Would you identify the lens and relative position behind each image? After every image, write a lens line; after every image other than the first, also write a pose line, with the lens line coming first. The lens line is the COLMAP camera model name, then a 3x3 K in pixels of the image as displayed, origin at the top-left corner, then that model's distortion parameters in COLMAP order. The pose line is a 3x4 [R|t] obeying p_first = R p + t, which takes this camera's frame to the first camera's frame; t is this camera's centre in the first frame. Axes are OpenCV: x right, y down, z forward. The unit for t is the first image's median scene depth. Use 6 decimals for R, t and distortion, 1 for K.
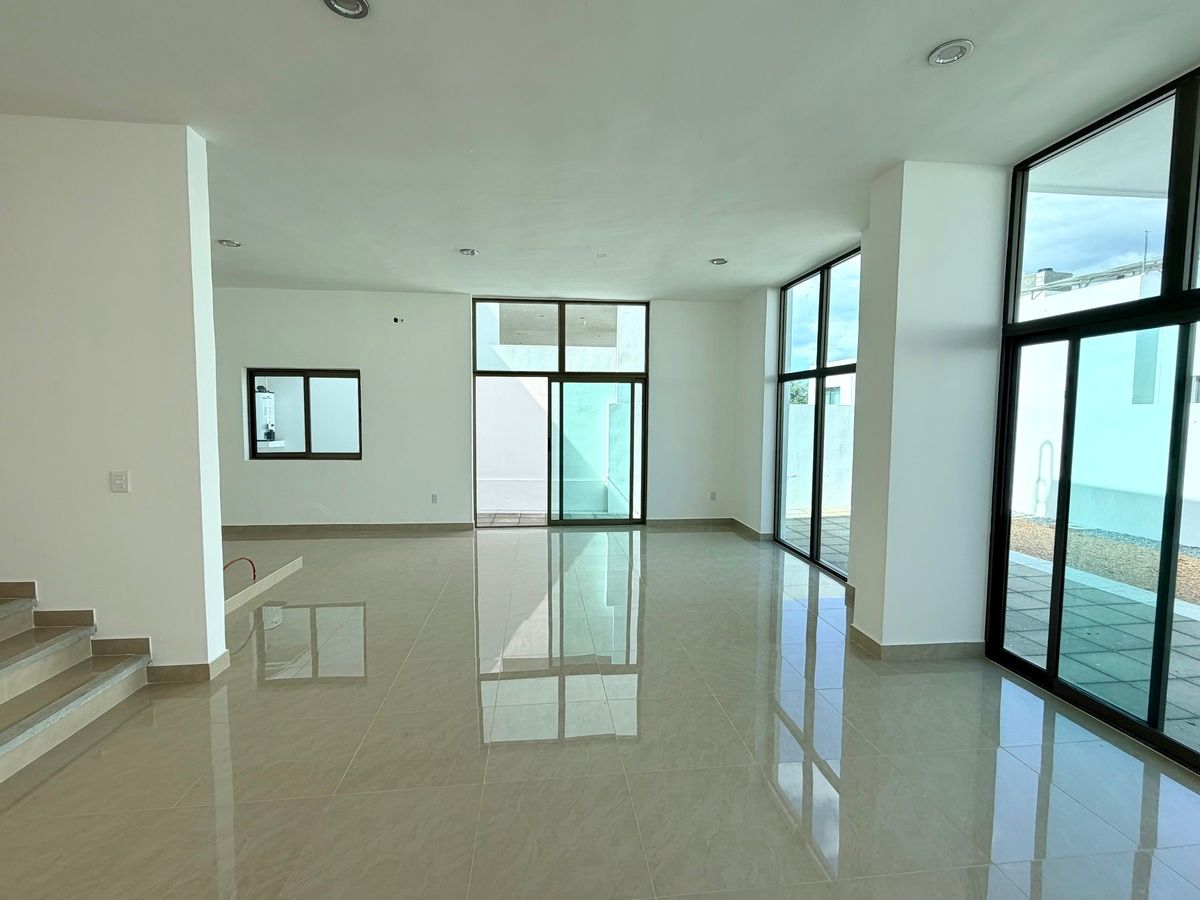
lens RADIAL K [[540.8, 0, 600.0], [0, 540.8, 450.0], [0, 0, 1]] dist [0.001418, -0.000145]
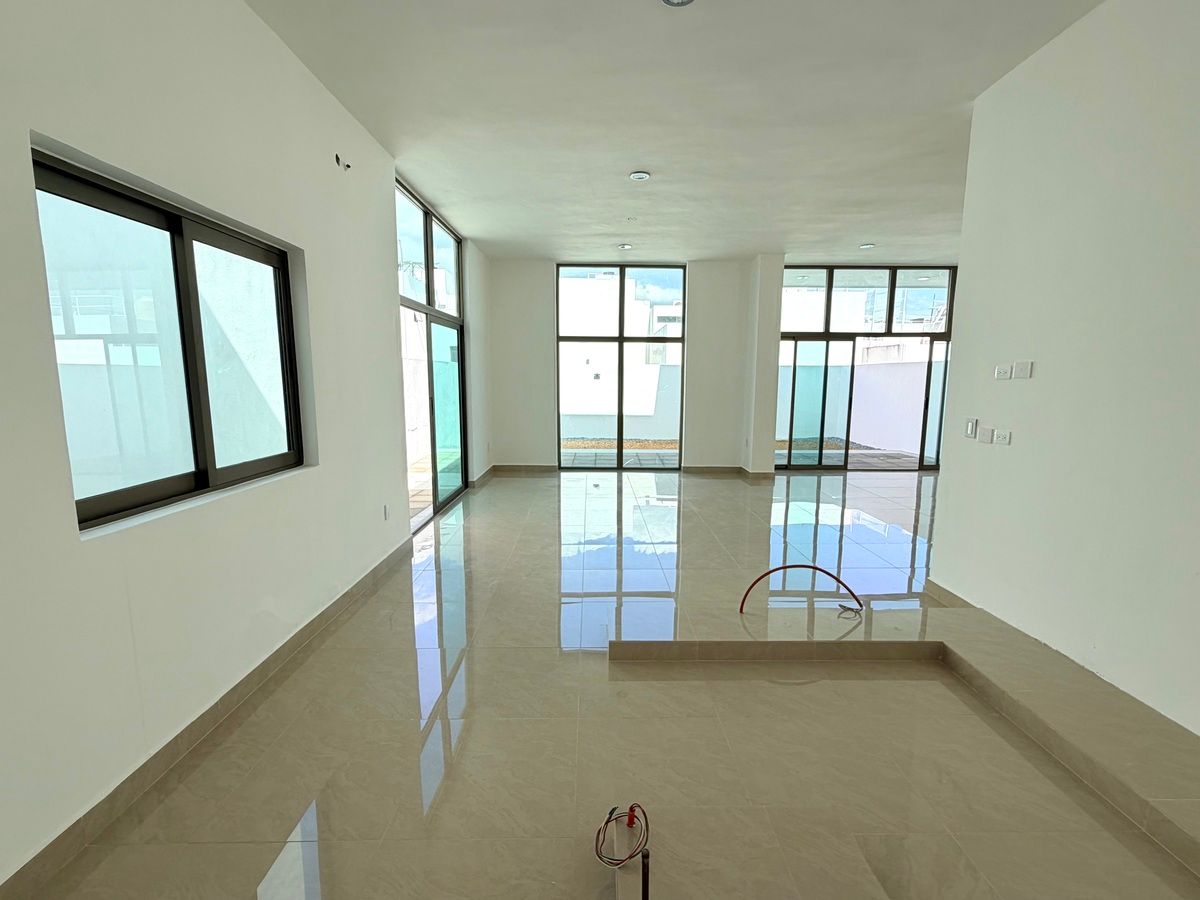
lens RADIAL K [[540.8, 0, 600.0], [0, 540.8, 450.0], [0, 0, 1]] dist [0.001418, -0.000145]
pose [[0.078630, -0.139124, 0.987148, -0.830556], [0.064153, 0.988868, 0.134256, -0.036446], [-0.994838, 0.052772, 0.086680, 0.728667]]
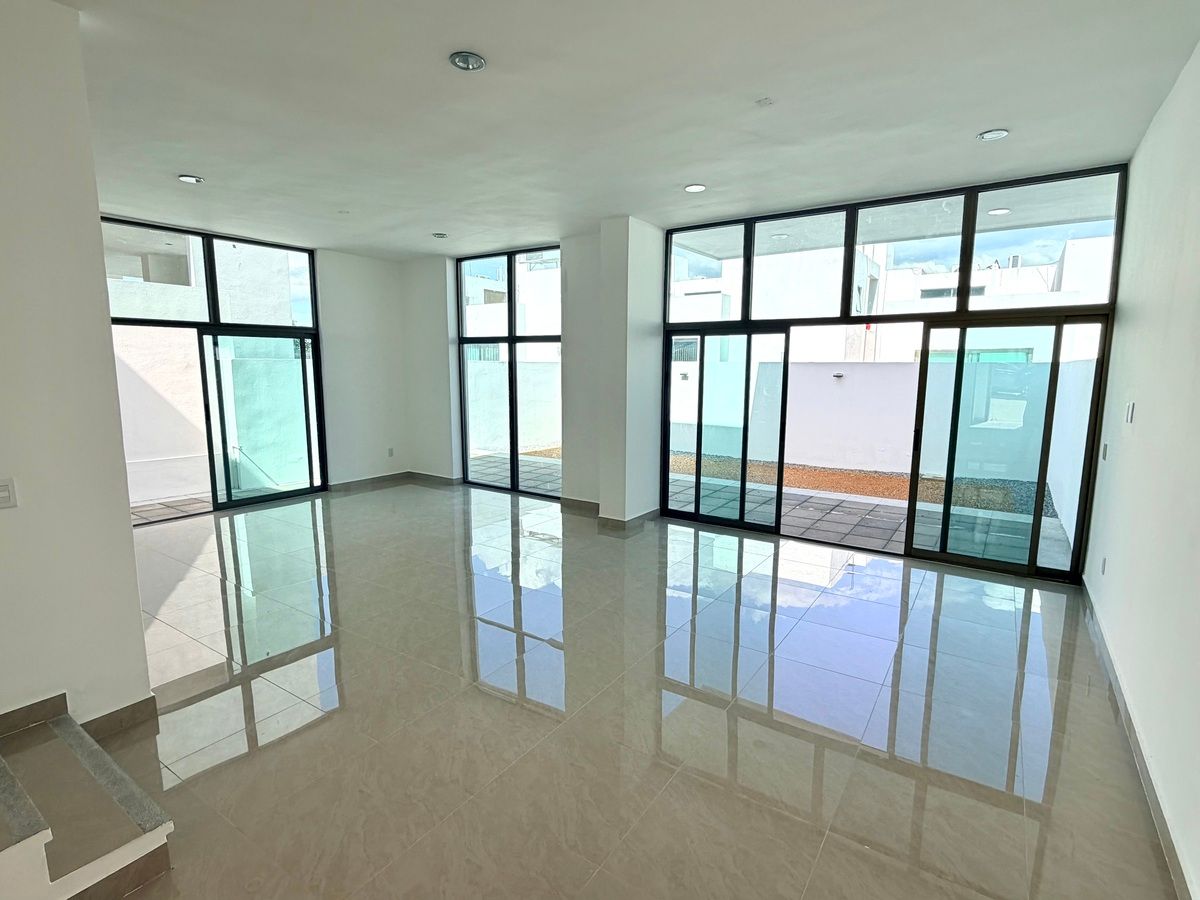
lens RADIAL K [[595.6, 0, 604.9], [0, 595.6, 447.0], [0, 0, 1]] dist [-0.000917, -0.000381]
pose [[0.640668, -0.108045, 0.760178, -0.404035], [0.051026, 0.993852, 0.098253, -0.015768], [-0.766120, -0.024159, 0.642243, -0.038556]]
